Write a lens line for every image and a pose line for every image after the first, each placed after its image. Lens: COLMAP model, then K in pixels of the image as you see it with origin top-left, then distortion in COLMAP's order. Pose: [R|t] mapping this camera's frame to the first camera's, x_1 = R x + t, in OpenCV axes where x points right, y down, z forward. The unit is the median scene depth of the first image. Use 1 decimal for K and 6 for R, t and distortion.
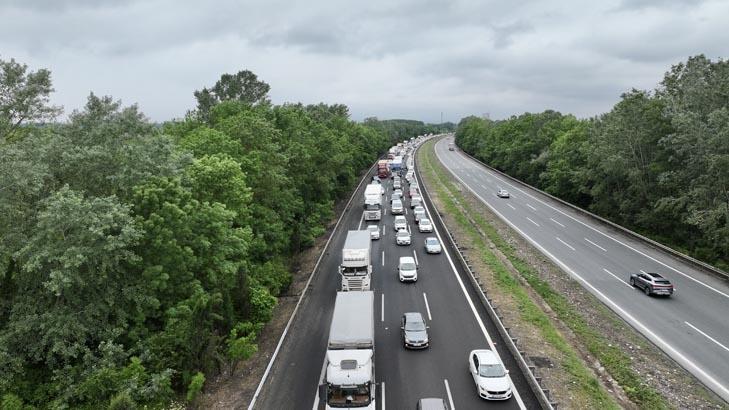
lens RADIAL K [[514.8, 0, 364.5], [0, 514.8, 205.0], [0, 0, 1]] dist [-0.000817, 0.015470]
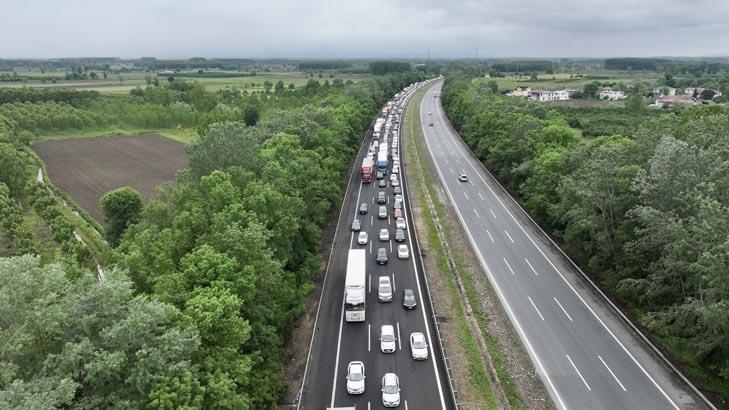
lens RADIAL K [[514.8, 0, 364.5], [0, 514.8, 205.0], [0, 0, 1]] dist [-0.000817, 0.015470]
pose [[0.999612, -0.009098, 0.026323, 0.000145], [0.005452, 0.990779, 0.135381, -0.213480], [-0.027312, -0.135185, 0.990444, -0.030529]]
